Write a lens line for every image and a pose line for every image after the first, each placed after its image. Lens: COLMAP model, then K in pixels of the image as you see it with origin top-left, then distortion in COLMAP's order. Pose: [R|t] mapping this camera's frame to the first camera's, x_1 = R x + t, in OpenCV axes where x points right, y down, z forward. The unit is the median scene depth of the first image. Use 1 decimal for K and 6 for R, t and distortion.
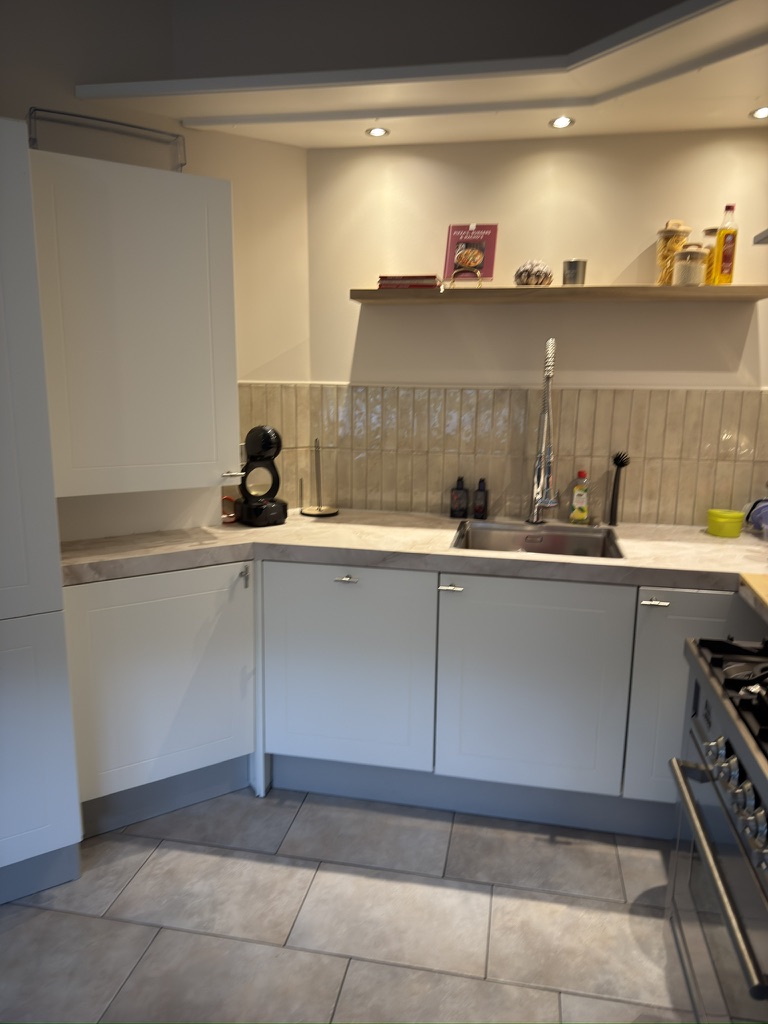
lens RADIAL K [[721.3, 0, 391.7], [0, 721.3, 519.7], [0, 0, 1]] dist [0.050424, -0.068022]
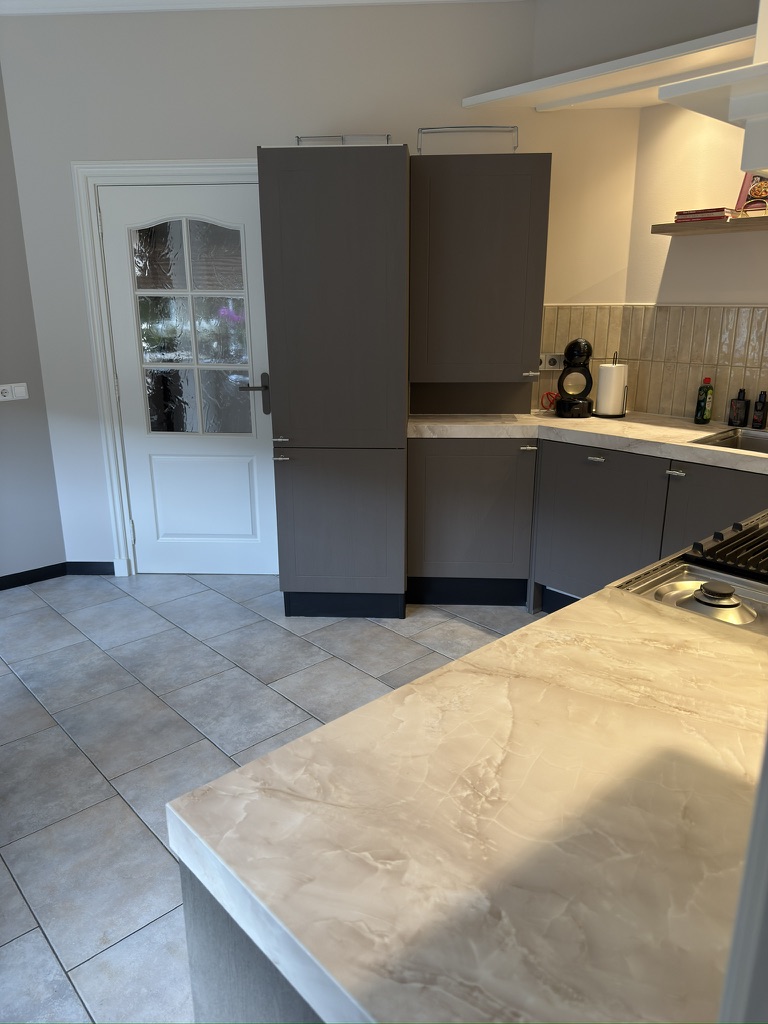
lens RADIAL K [[721.3, 0, 384.1], [0, 721.3, 511.5], [0, 0, 1]] dist [0.050424, -0.068022]
pose [[0.803156, 0.152746, -0.575856, 0.364325], [-0.104434, 0.987705, 0.116332, 0.062305], [0.586545, -0.033294, 0.809232, -0.273831]]
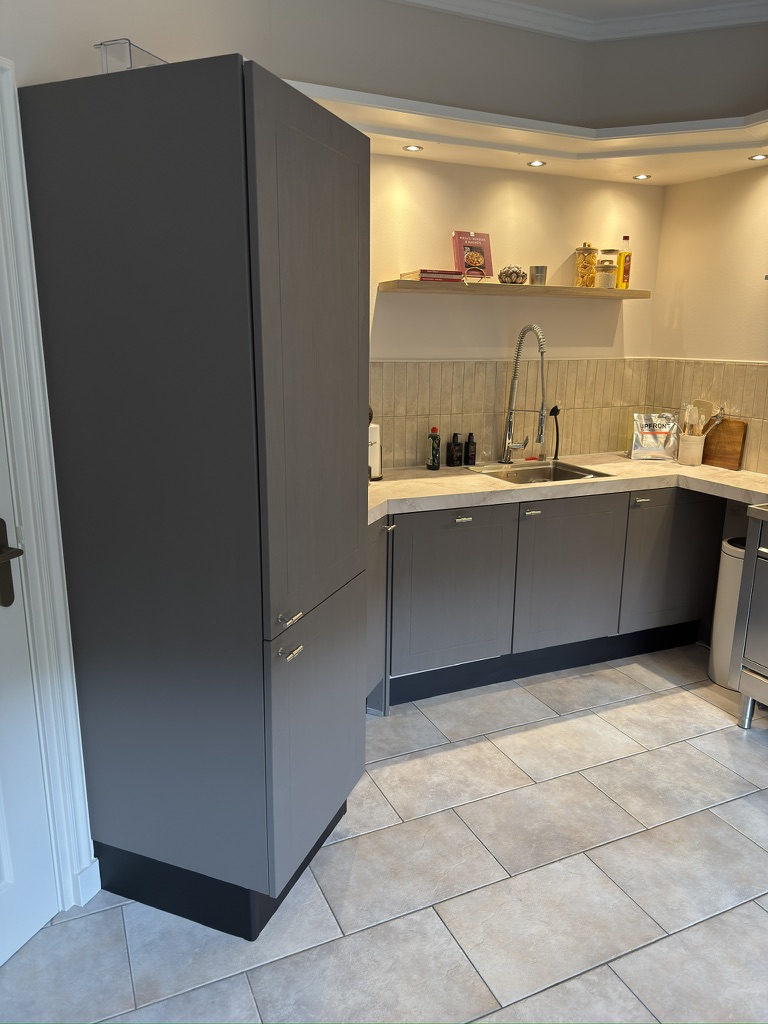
lens RADIAL K [[721.3, 0, 383.1], [0, 721.3, 515.9], [0, 0, 1]] dist [0.050424, -0.068022]
pose [[0.814471, -0.143565, 0.562163, -0.811204], [0.116140, 0.989635, 0.084466, -0.040250], [-0.568462, -0.003506, 0.822702, 0.039694]]
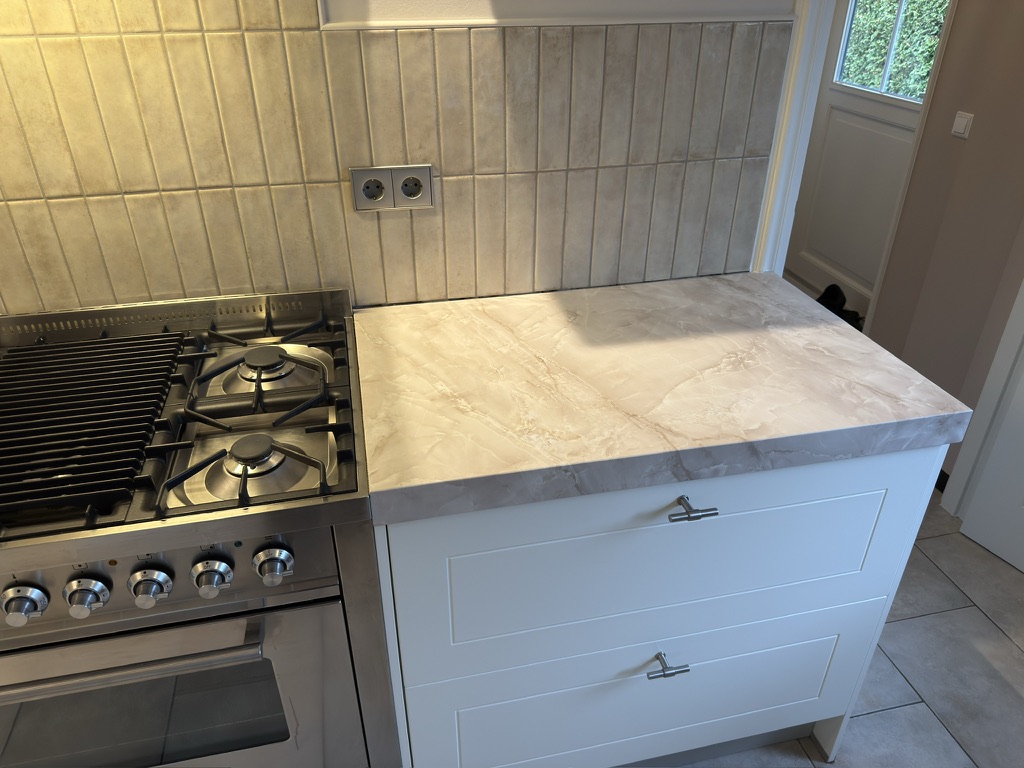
lens RADIAL K [[721.3, 0, 509.4], [0, 721.3, 386.2], [0, 0, 1]] dist [0.050424, -0.068022]
pose [[-0.395761, -0.471736, 0.787933, -0.114548], [0.182651, 0.800411, 0.570948, -0.078376], [-0.900007, 0.369875, -0.230608, 0.283222]]
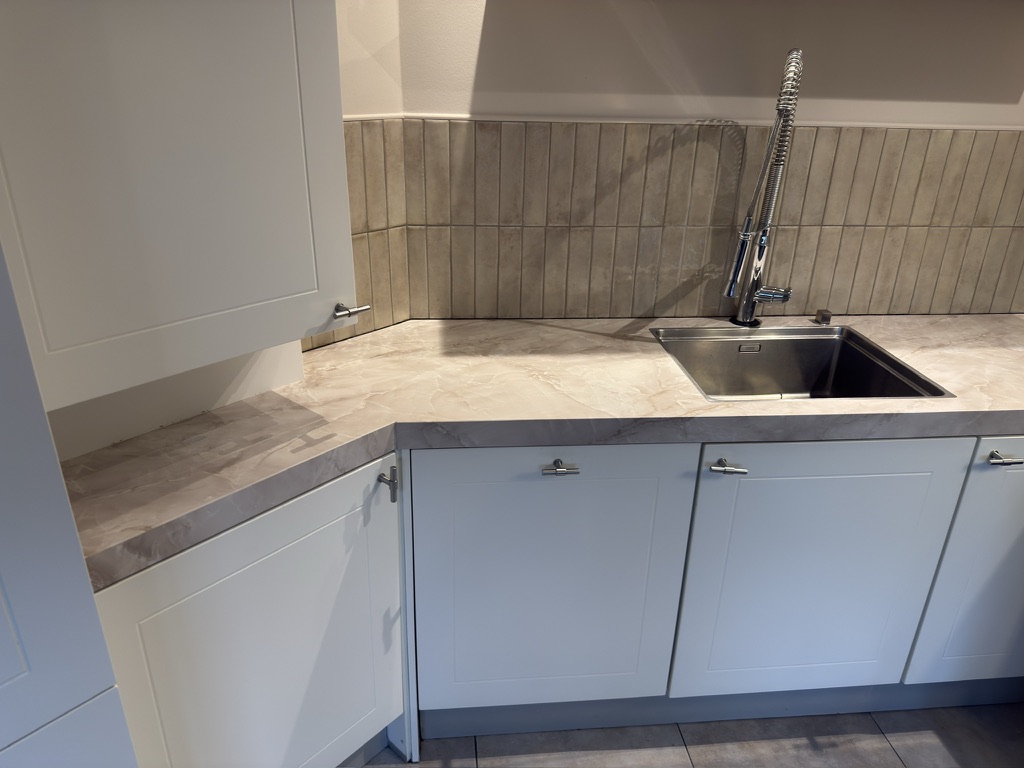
lens RADIAL K [[721.3, 0, 510.4], [0, 721.3, 388.5], [0, 0, 1]] dist [0.050424, -0.068022]
pose [[0.956769, -0.109287, 0.269537, -0.242917], [0.045716, 0.971709, 0.231716, -0.119257], [-0.287235, -0.209376, 0.934697, 0.412768]]
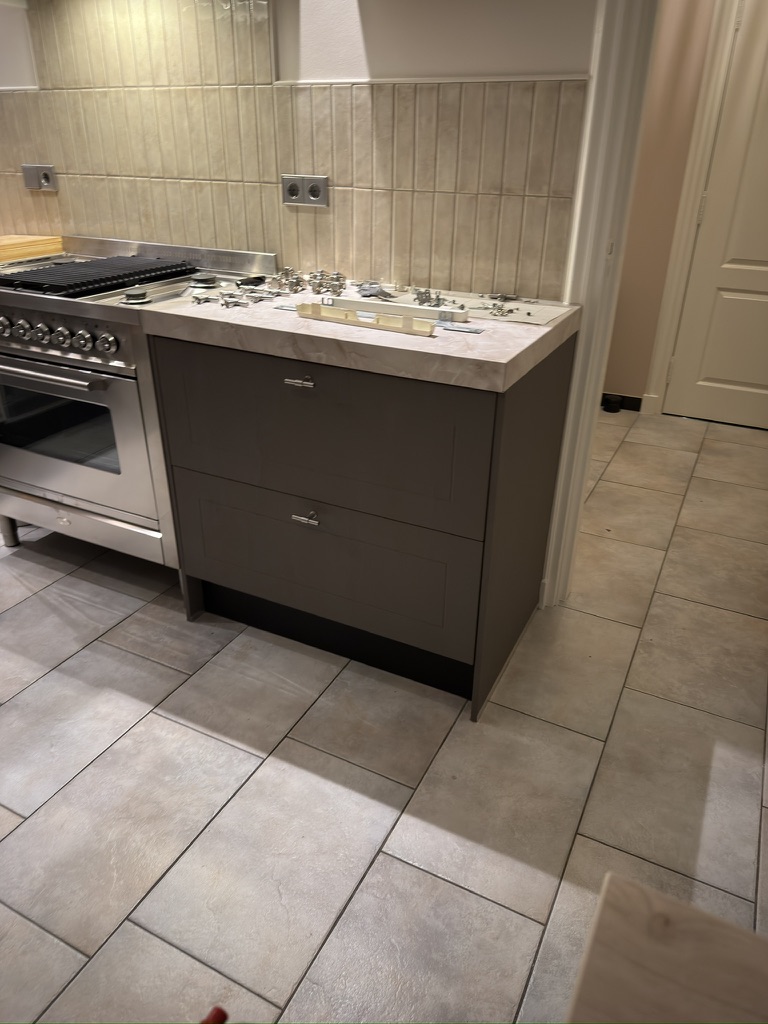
lens RADIAL K [[721.3, 0, 388.5], [0, 721.3, 506.3], [0, 0, 1]] dist [0.050424, -0.068022]
pose [[0.274239, -0.439789, 0.855207, -0.429003], [0.179903, 0.897063, 0.403624, 0.099499], [-0.944684, 0.043165, 0.325129, -0.161043]]
